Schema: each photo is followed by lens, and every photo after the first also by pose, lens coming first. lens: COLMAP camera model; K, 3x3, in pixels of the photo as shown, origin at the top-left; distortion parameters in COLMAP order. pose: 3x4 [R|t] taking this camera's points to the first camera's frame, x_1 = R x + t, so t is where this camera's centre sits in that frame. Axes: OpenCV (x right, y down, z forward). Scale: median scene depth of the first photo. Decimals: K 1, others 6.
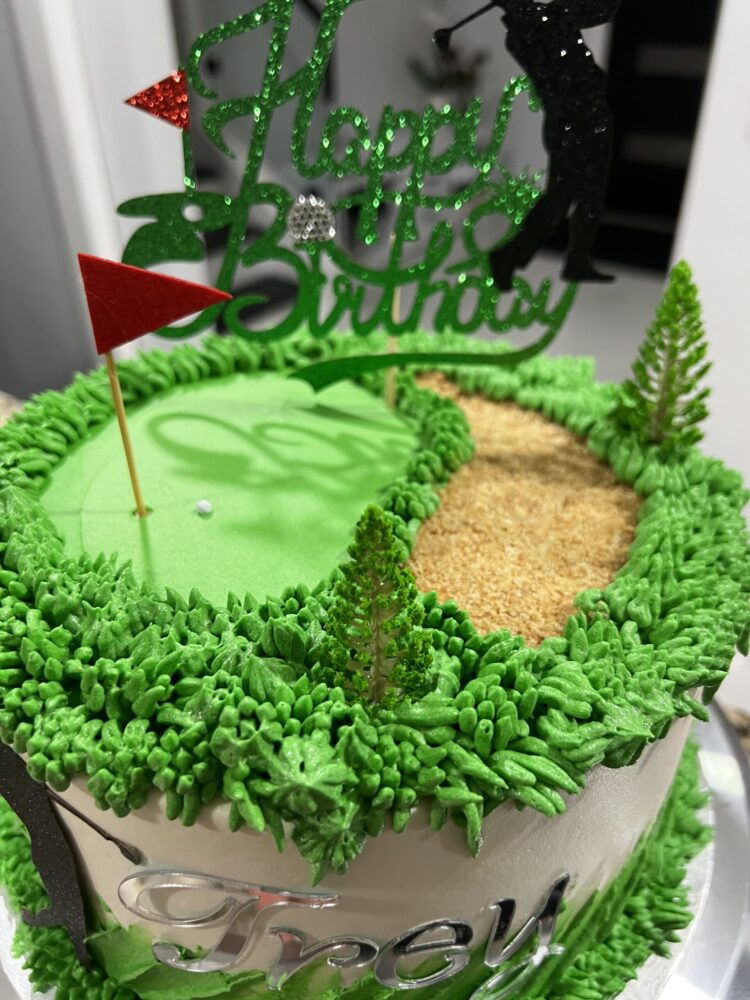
lens RADIAL K [[732.2, 0, 375.0], [0, 732.2, 500.0], [0, 0, 1]] dist [0.067757, -0.113760]
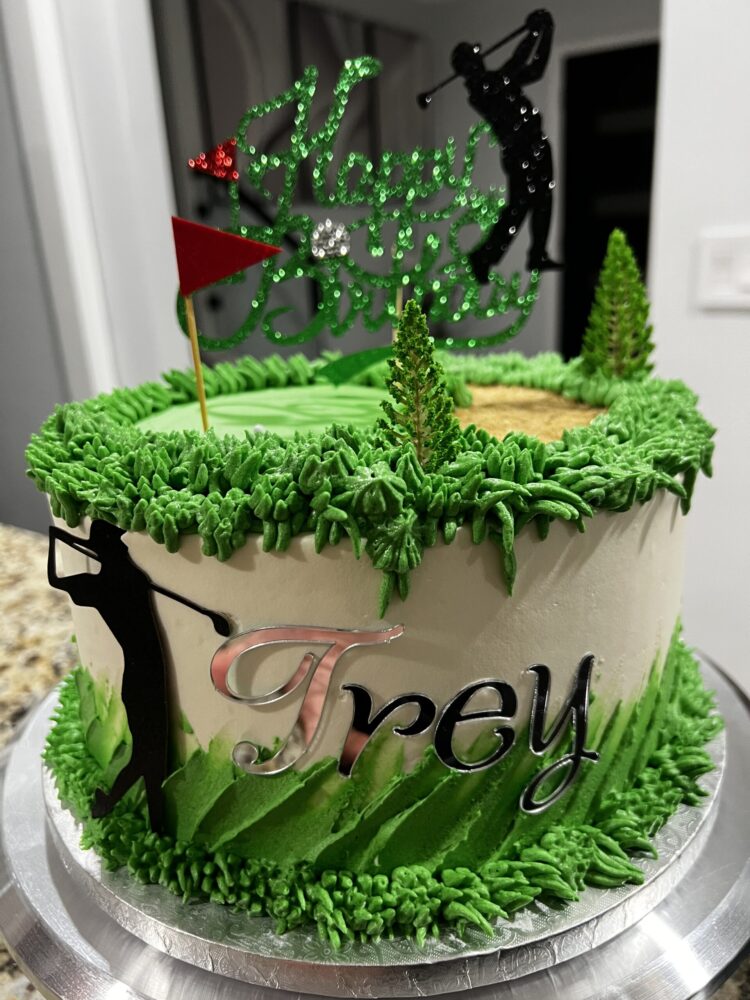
lens RADIAL K [[712.3, 0, 370.7], [0, 712.3, 500.0], [0, 0, 1]] dist [0.122180, -0.269503]
pose [[0.998152, -0.055796, 0.024062, -0.098862], [0.060048, 0.966350, -0.250123, 0.526426], [-0.009296, 0.251106, 0.967915, -0.155167]]
